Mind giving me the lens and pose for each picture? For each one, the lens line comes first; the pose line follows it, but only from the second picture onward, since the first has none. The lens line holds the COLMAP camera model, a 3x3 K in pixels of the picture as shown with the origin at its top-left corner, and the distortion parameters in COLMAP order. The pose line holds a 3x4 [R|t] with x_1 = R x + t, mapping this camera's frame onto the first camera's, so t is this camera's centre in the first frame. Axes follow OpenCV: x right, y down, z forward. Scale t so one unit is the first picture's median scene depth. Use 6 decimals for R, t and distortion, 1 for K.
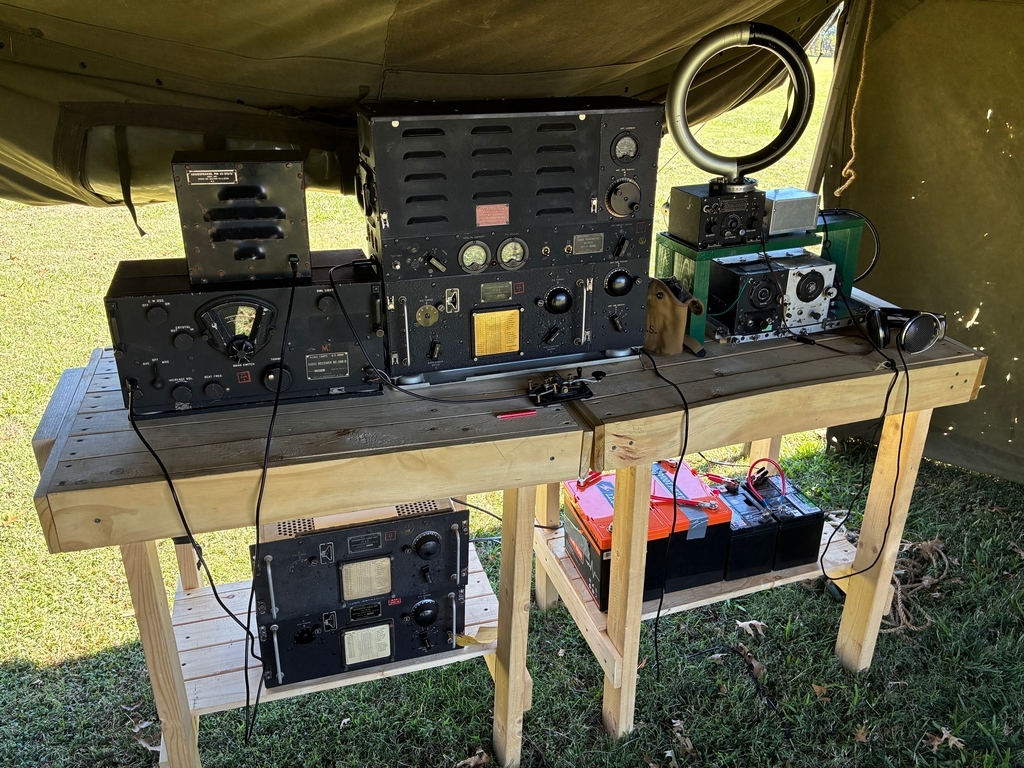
lens RADIAL K [[780.5, 0, 512.0], [0, 780.5, 384.0], [0, 0, 1]] dist [0.055372, -0.079228]
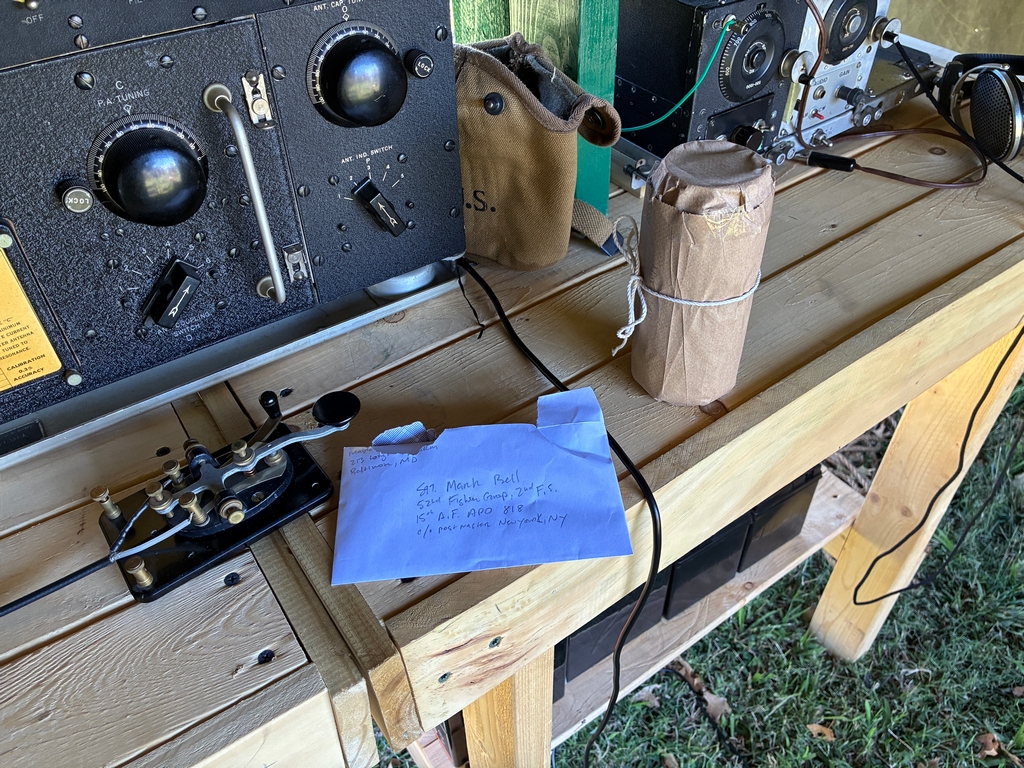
lens RADIAL K [[778.0, 0, 508.4], [0, 778.0, 382.1], [0, 0, 1]] dist [0.057341, -0.070300]
pose [[0.955825, -0.206240, 0.209438, 0.100531], [0.137302, 0.943284, 0.302264, -0.099473], [-0.259898, -0.260156, 0.929931, 0.652493]]
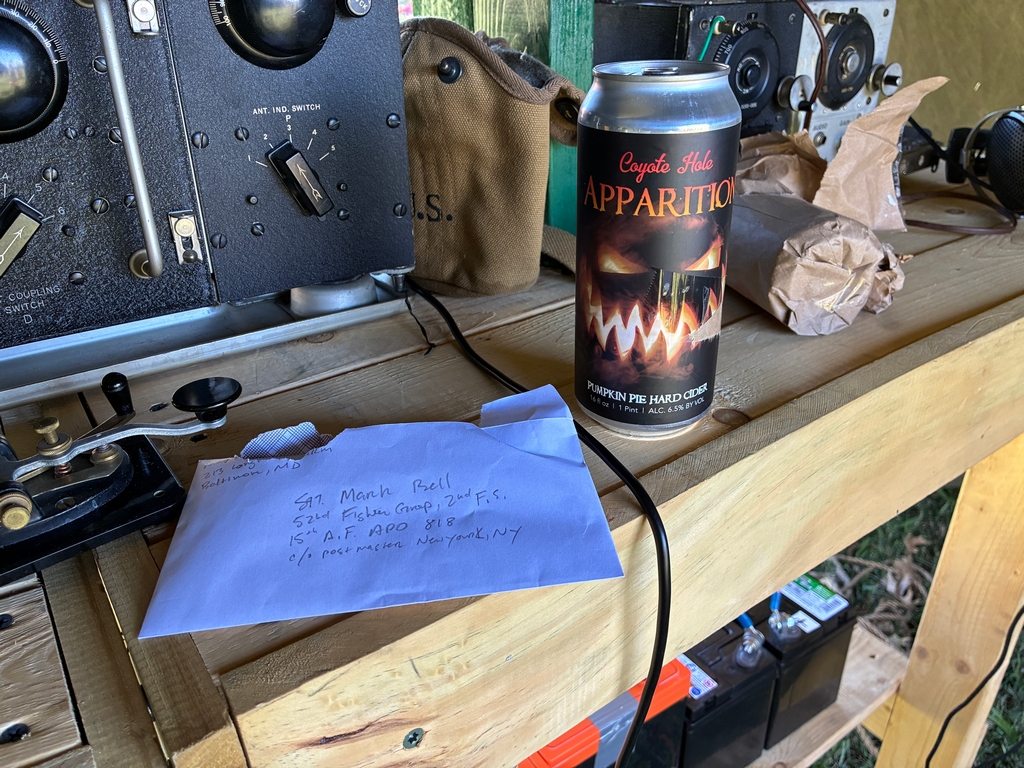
lens RADIAL K [[780.5, 0, 512.0], [0, 780.5, 384.0], [0, 0, 1]] dist [0.055372, -0.079228]
pose [[0.953847, -0.136787, 0.267330, 0.119741], [0.127506, 0.990481, 0.051863, -0.015287], [-0.271879, -0.015384, 0.962208, 0.713965]]
